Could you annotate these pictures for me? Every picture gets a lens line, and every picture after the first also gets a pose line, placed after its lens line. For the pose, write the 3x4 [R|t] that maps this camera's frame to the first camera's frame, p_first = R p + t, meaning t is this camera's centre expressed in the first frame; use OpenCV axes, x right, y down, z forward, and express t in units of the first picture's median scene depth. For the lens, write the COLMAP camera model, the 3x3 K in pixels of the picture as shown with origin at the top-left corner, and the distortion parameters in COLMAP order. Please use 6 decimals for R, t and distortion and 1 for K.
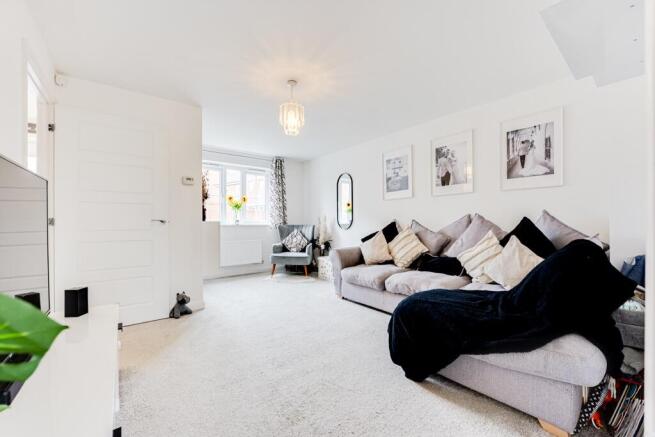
lens RADIAL K [[266.6, 0, 324.3], [0, 266.6, 223.8], [0, 0, 1]] dist [-0.021012, 0.000839]
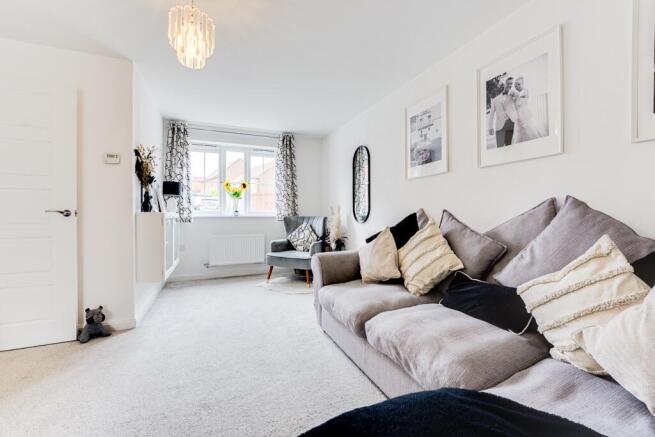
lens RADIAL K [[266.6, 0, 326.2], [0, 266.6, 216.1], [0, 0, 1]] dist [-0.021012, 0.000839]
pose [[0.967310, 0.003632, -0.253570, 0.182231], [-0.001410, 0.999959, 0.008945, -0.004682], [0.253592, -0.008295, 0.967276, 0.292077]]
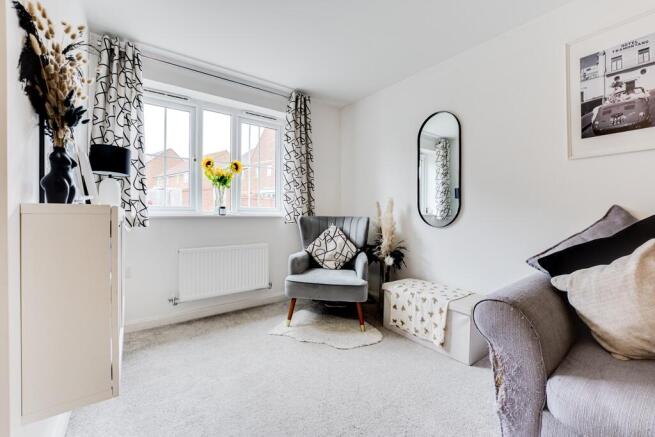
lens RADIAL K [[266.6, 0, 326.8], [0, 266.6, 215.3], [0, 0, 1]] dist [-0.021012, 0.000839]
pose [[0.999704, 0.009618, -0.022334, -0.125318], [-0.009419, 0.999915, 0.009001, -0.003473], [0.022419, -0.008788, 0.999710, 0.549058]]
